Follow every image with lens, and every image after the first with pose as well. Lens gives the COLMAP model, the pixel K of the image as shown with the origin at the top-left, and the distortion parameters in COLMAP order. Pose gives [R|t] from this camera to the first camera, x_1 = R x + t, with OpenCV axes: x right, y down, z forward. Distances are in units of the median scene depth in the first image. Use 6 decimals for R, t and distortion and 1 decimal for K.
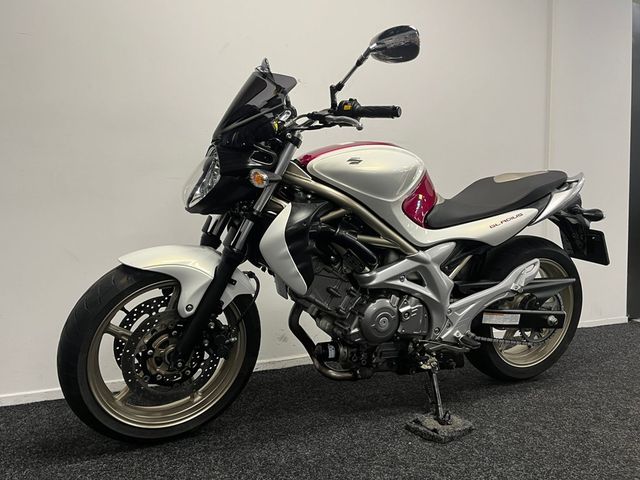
lens RADIAL K [[516.4, 0, 320.0], [0, 516.4, 240.0], [0, 0, 1]] dist [0.001981, 0.000080]
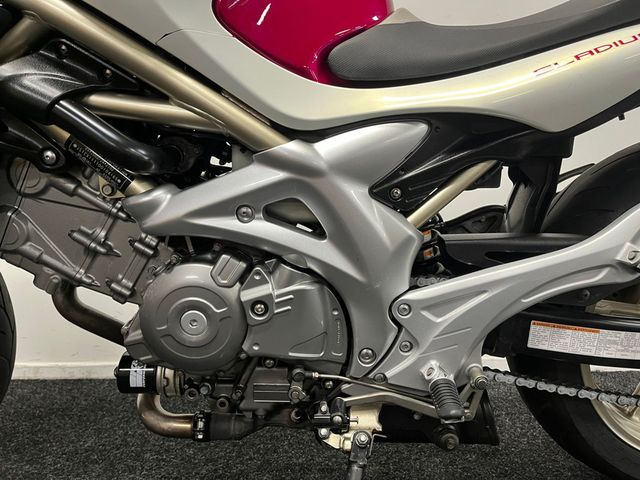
lens RADIAL K [[495.6, 0, 320.0], [0, 495.6, 240.0], [0, 0, 1]] dist [0.002720, -0.003553]
pose [[0.907388, 0.028365, -0.419335, 0.353408], [-0.010194, 0.998912, 0.045511, 0.074175], [0.420170, -0.037021, 0.906690, 0.665348]]
